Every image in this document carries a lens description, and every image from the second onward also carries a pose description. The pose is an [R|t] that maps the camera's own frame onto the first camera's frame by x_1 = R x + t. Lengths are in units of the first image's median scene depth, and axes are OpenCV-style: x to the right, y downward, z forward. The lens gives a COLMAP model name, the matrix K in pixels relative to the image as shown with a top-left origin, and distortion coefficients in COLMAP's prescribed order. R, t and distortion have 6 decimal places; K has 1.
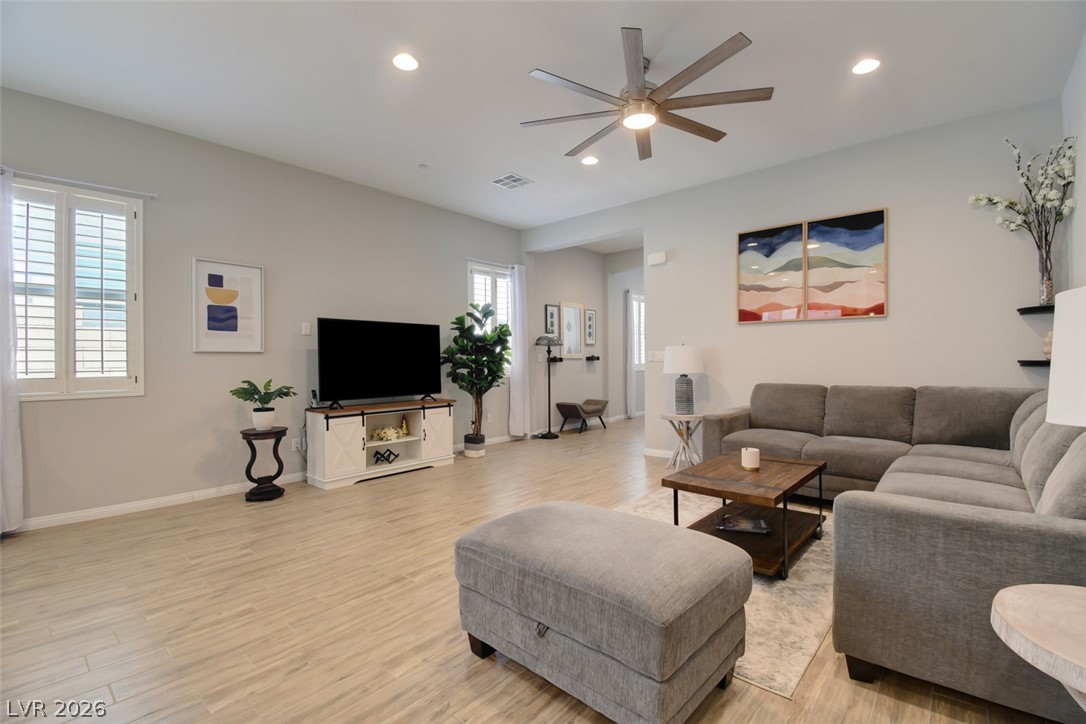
lens RADIAL K [[490.1, 0, 543.0], [0, 490.1, 362.0], [0, 0, 1]] dist [0.016081, -0.025866]
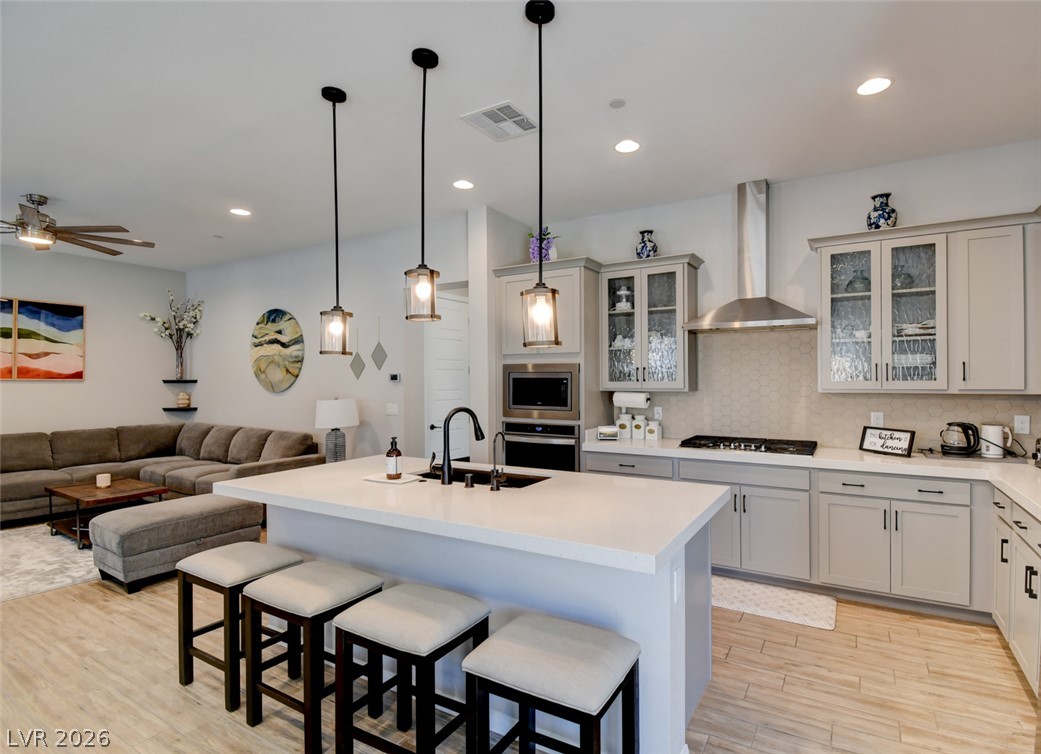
lens RADIAL K [[496.0, 0, 586.5], [0, 496.0, 379.4], [0, 0, 1]] dist [0.003059, -0.014538]
pose [[-0.246897, 0.011367, 0.968975, -1.077505], [0.008049, 0.999921, -0.009679, -0.071430], [-0.969008, 0.005410, -0.246969, -0.076482]]
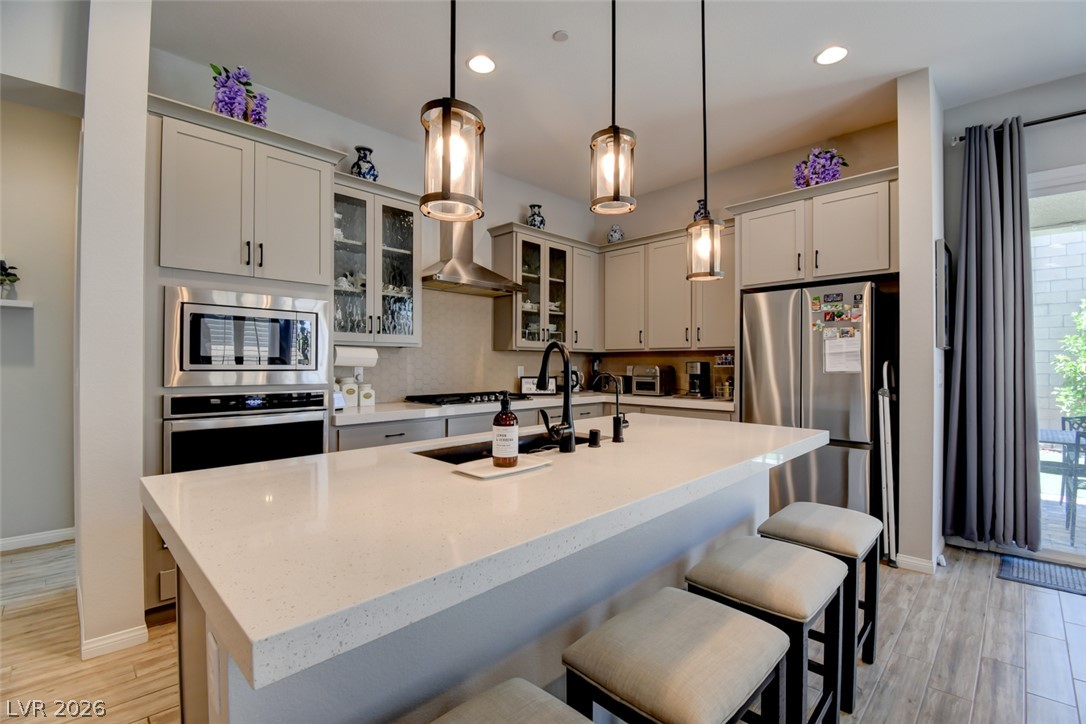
lens RADIAL K [[480.9, 0, 534.3], [0, 480.9, 365.6], [0, 0, 1]] dist [-0.000814, -0.013849]
pose [[-0.997588, 0.009017, 0.068827, -0.414976], [0.009449, 0.999938, 0.005956, -0.023039], [-0.068769, 0.006592, -0.997611, 0.371976]]
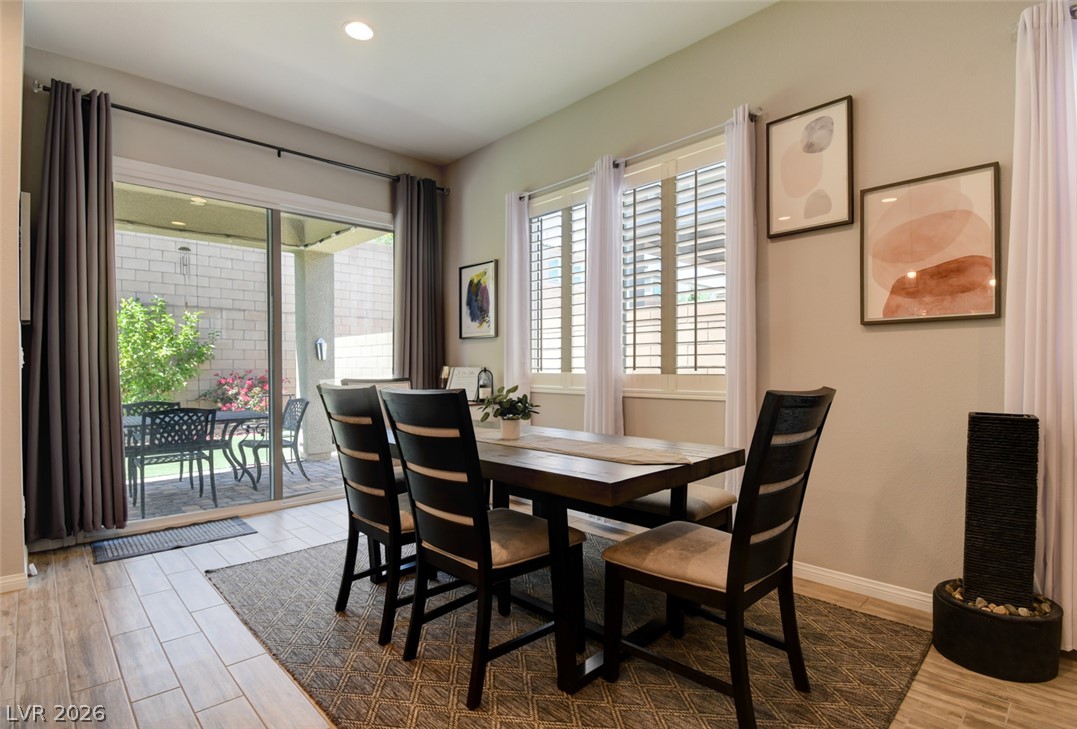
lens RADIAL K [[542.6, 0, 539.7], [0, 542.6, 369.5], [0, 0, 1]] dist [-0.004491, -0.000864]
pose [[-0.088708, 0.012949, -0.995973, -0.341901], [-0.000987, 0.999914, 0.013088, 0.015423], [0.996057, 0.002144, -0.088688, 0.325489]]
